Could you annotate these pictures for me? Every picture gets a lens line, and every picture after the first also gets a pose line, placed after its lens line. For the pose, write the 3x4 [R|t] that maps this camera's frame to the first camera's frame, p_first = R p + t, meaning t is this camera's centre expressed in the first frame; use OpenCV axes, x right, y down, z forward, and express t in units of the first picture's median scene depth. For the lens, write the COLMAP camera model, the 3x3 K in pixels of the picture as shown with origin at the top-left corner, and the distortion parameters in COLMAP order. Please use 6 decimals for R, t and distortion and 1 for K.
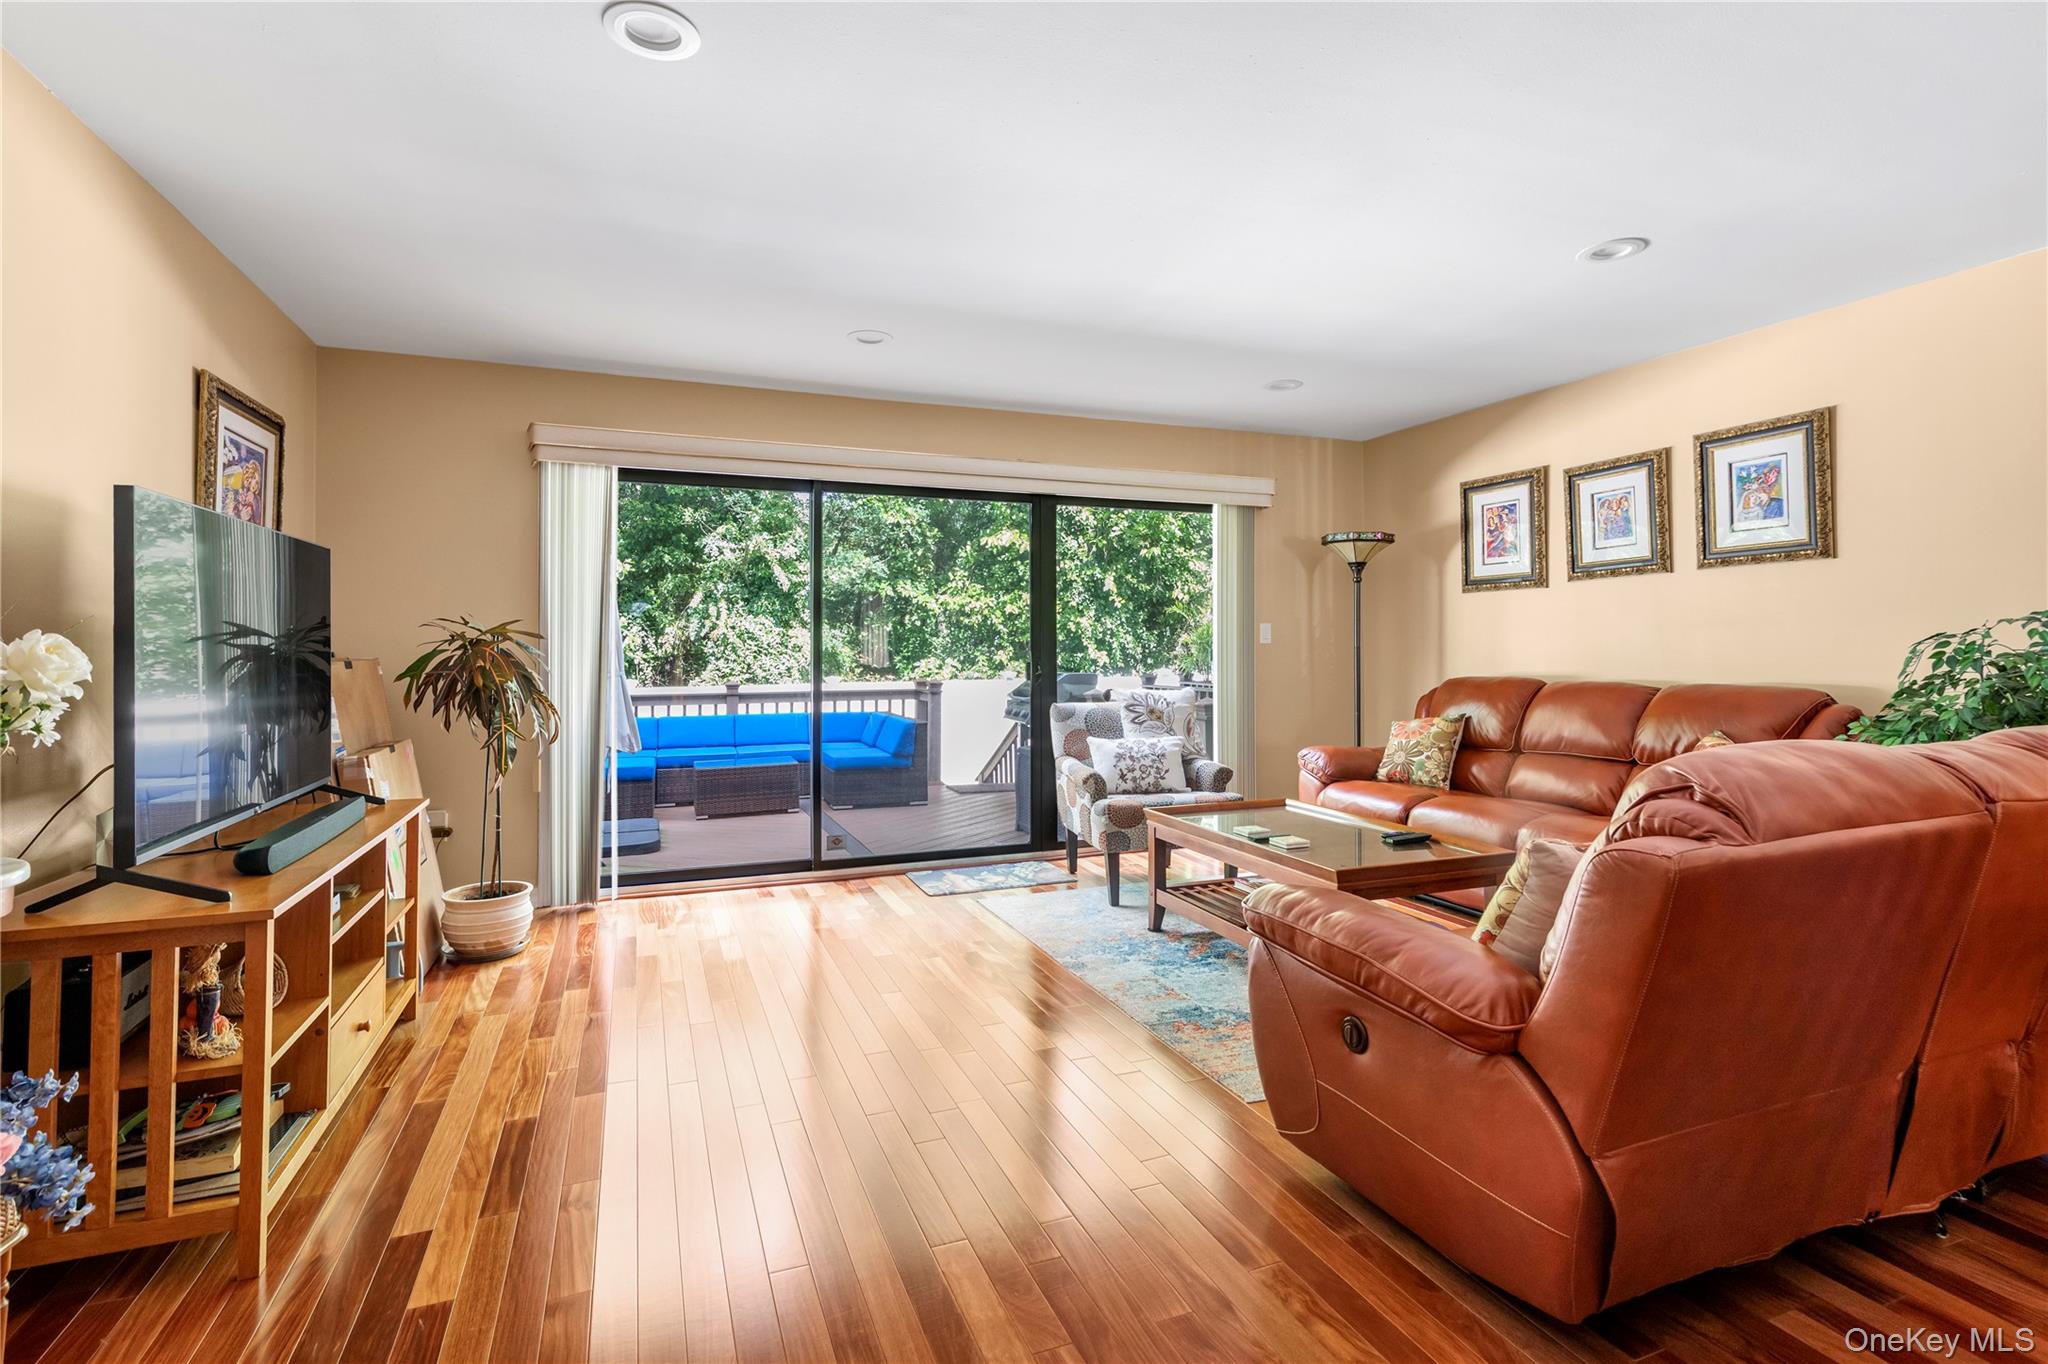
lens RADIAL K [[953.7, 0, 1023.2], [0, 953.7, 599.2], [0, 0, 1]] dist [0.002210, 0.000747]
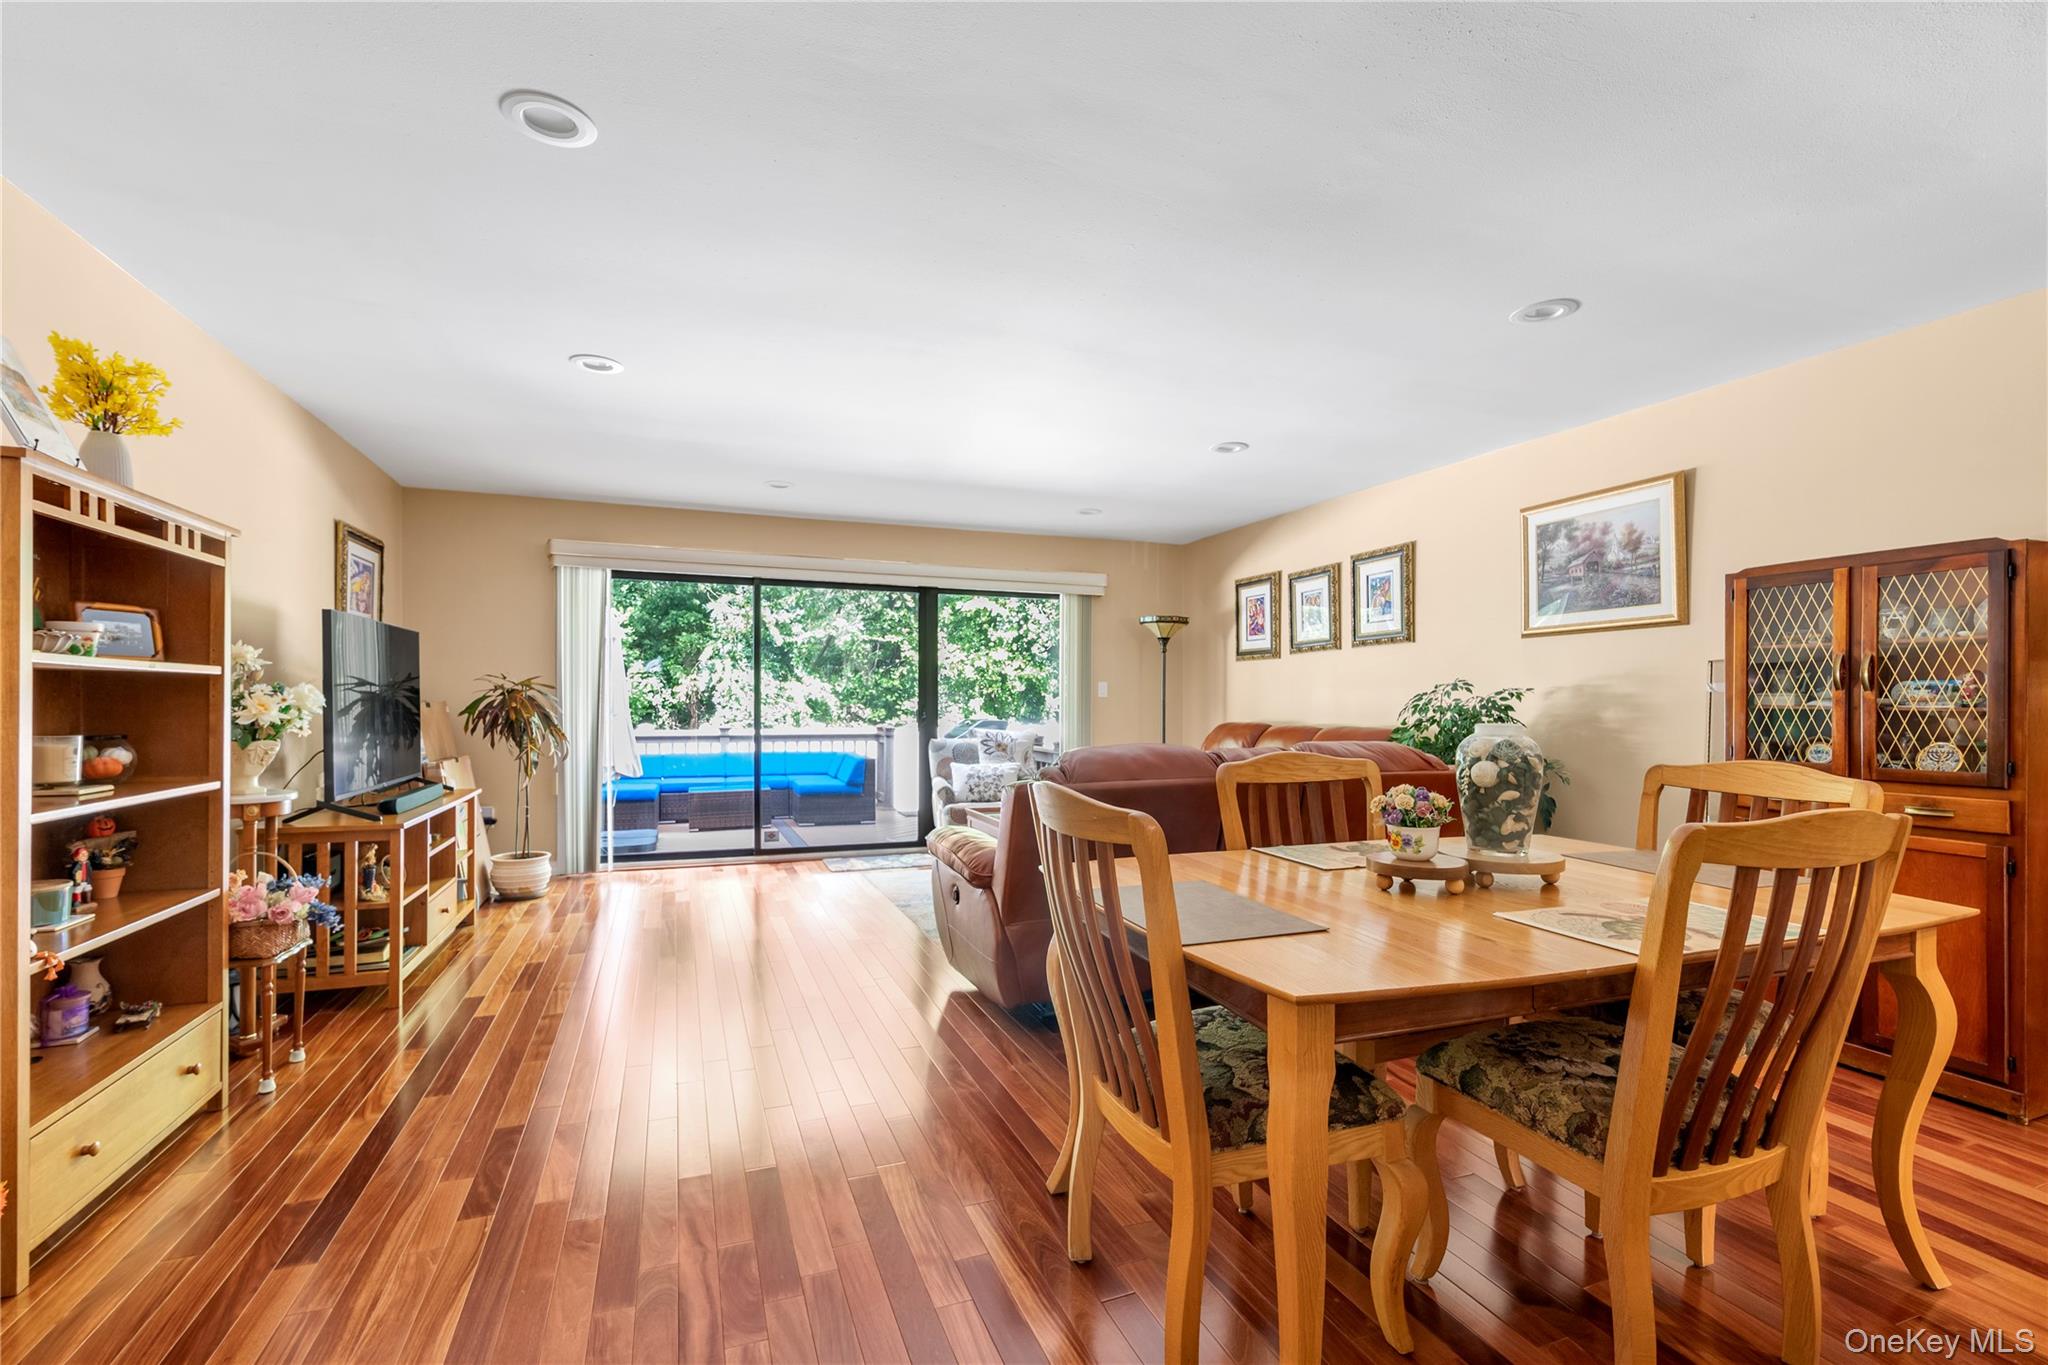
lens RADIAL K [[890.2, 0, 1024.0], [0, 890.2, 682.5], [0, 0, 1]] dist [0.005081, -0.000078]
pose [[0.999931, 0.008501, -0.008151, 0.217763], [-0.008254, 0.999517, 0.029948, -0.014978], [0.008402, -0.029878, 0.999518, -0.351771]]
